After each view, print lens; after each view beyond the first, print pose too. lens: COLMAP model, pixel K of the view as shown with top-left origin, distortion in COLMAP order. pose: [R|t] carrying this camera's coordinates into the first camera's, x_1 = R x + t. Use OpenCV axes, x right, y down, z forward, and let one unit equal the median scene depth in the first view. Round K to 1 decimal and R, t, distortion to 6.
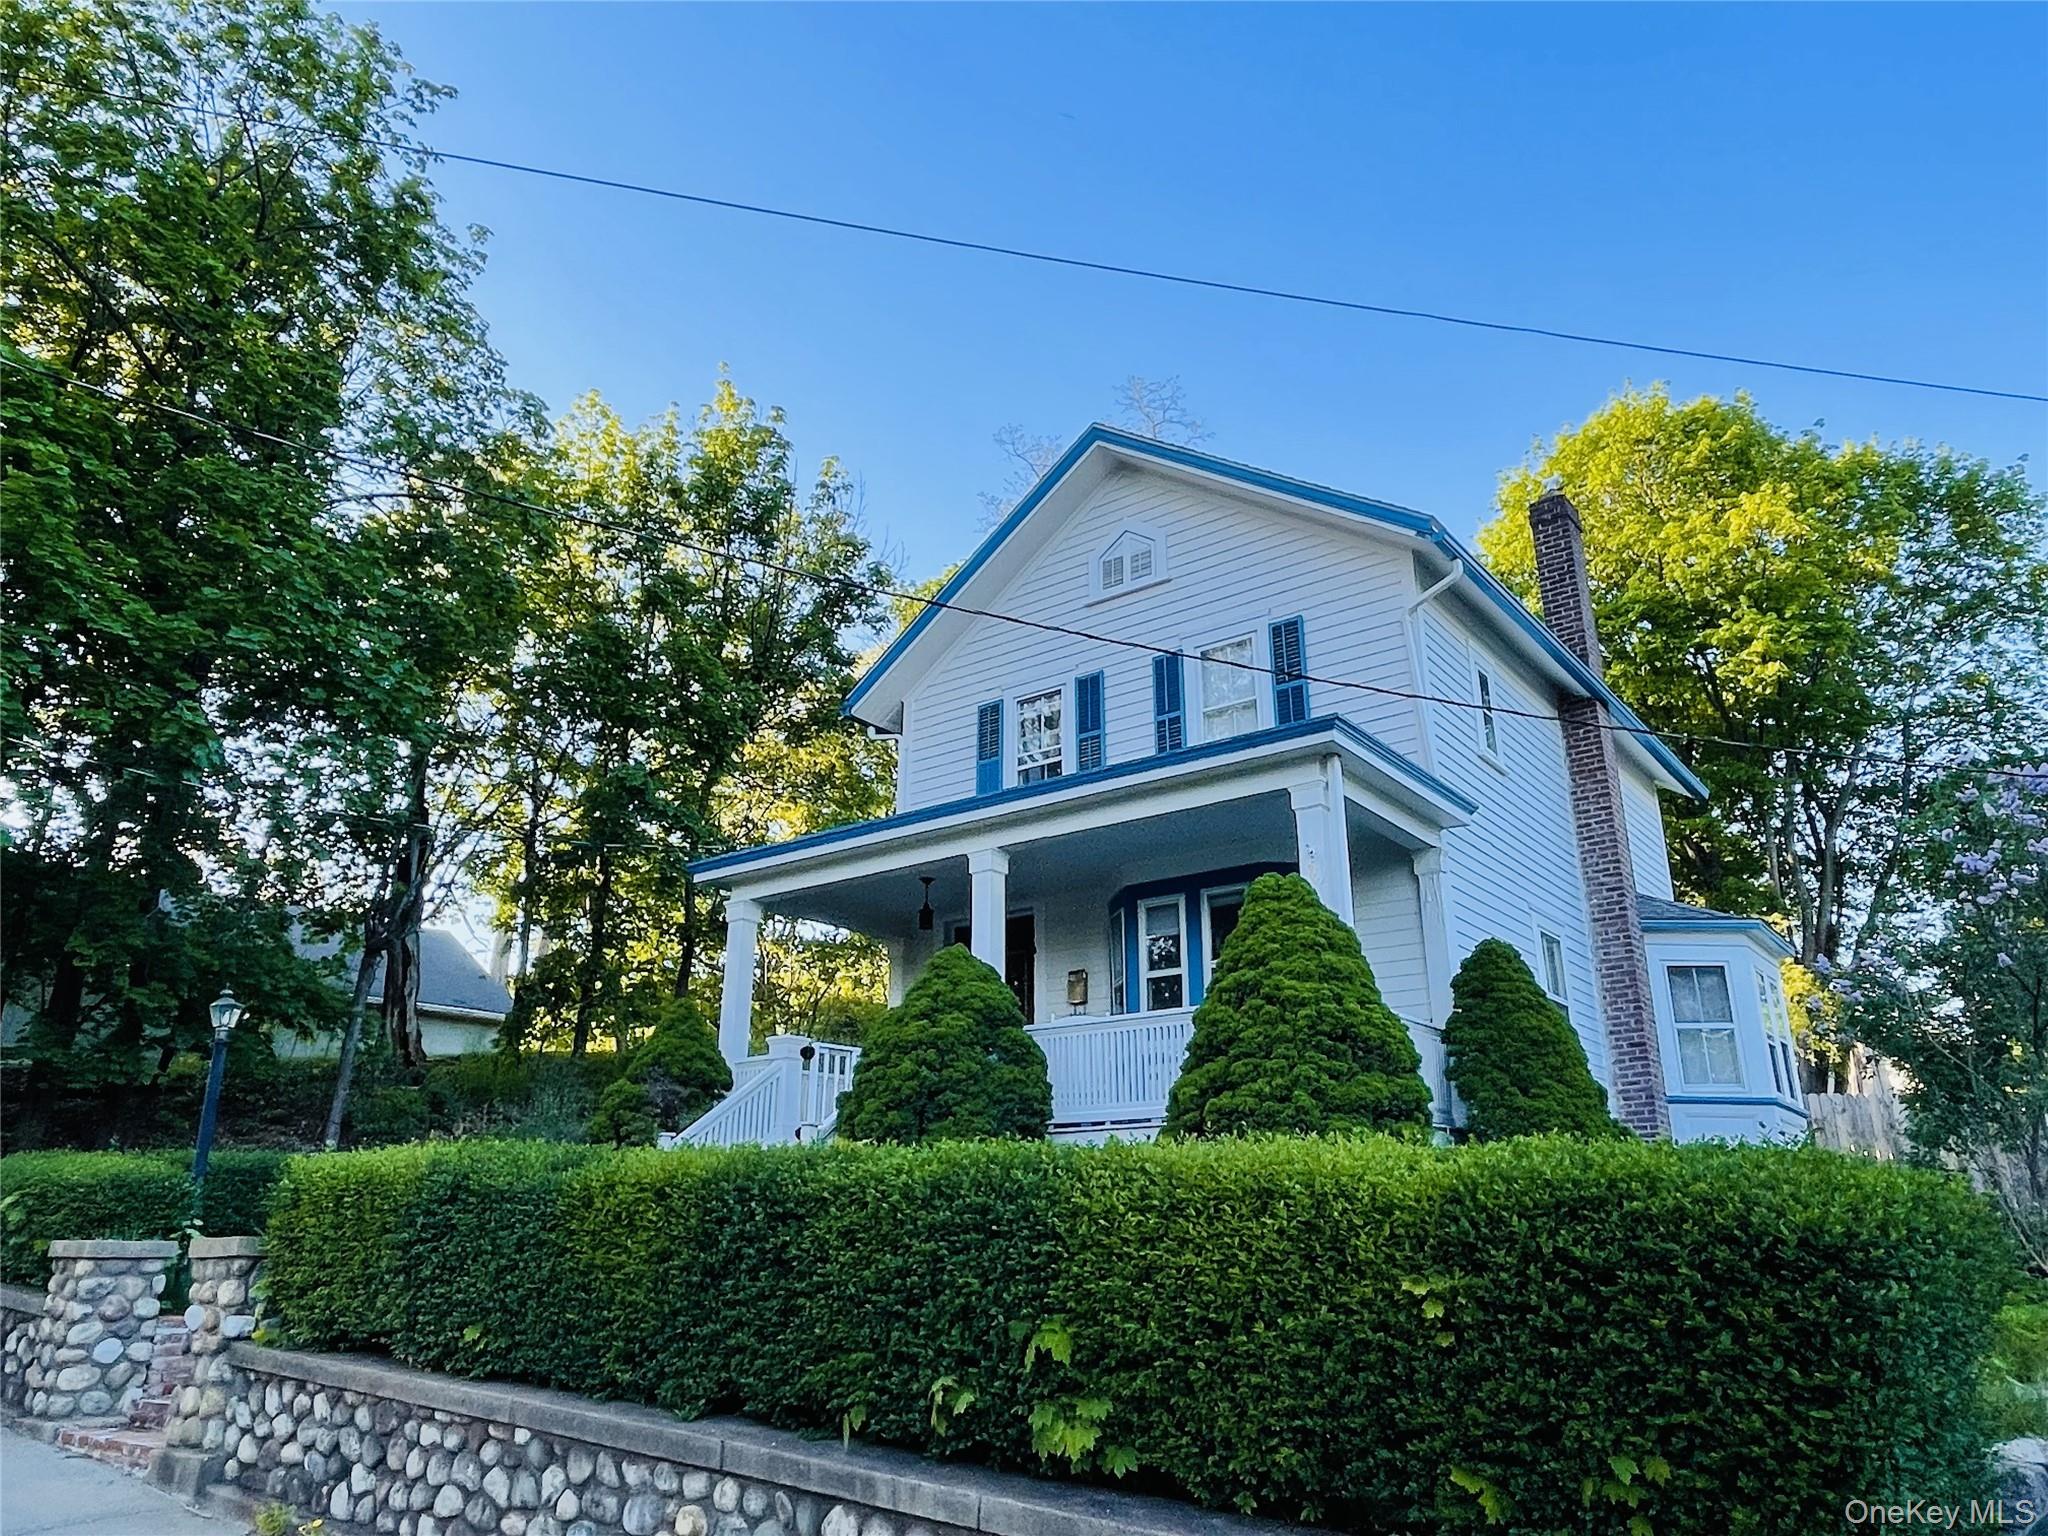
lens RADIAL K [[1422.0, 0, 1019.5], [0, 1422.0, 763.0], [0, 0, 1]] dist [0.008717, -0.024559]
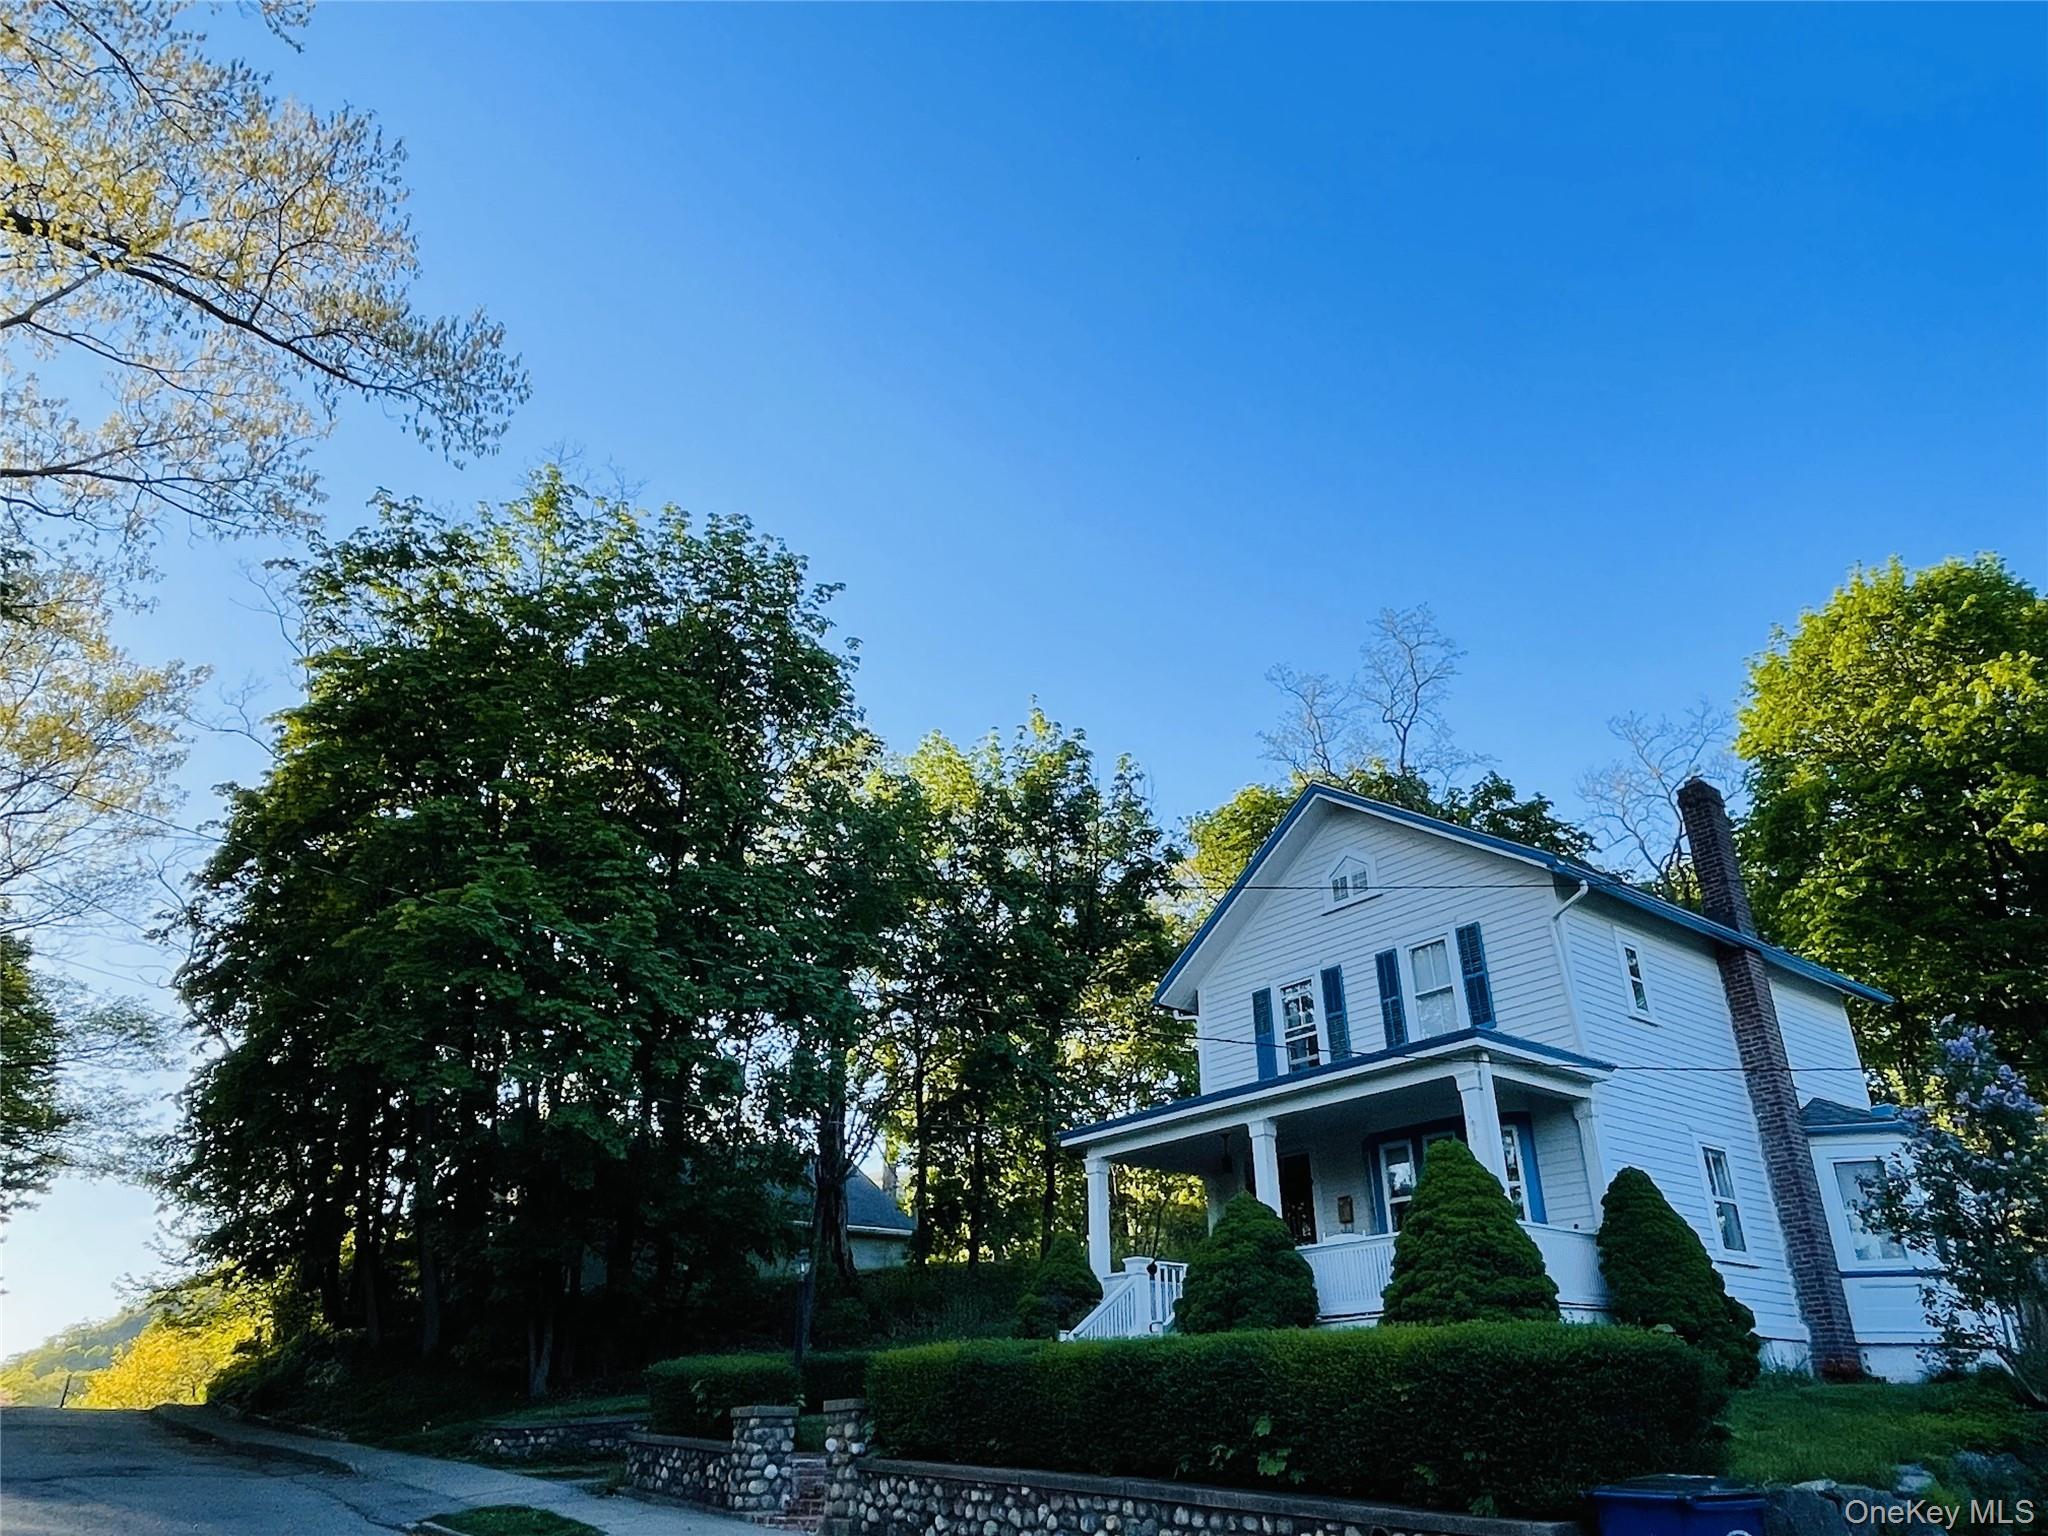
lens RADIAL K [[1422.0, 0, 1013.0], [0, 1422.0, 765.6], [0, 0, 1]] dist [0.008717, -0.024559]
pose [[0.969413, -0.117614, -0.215419, 0.080925], [0.091399, 0.987569, -0.127884, -0.122308], [0.227782, 0.104283, 0.968112, -0.455717]]
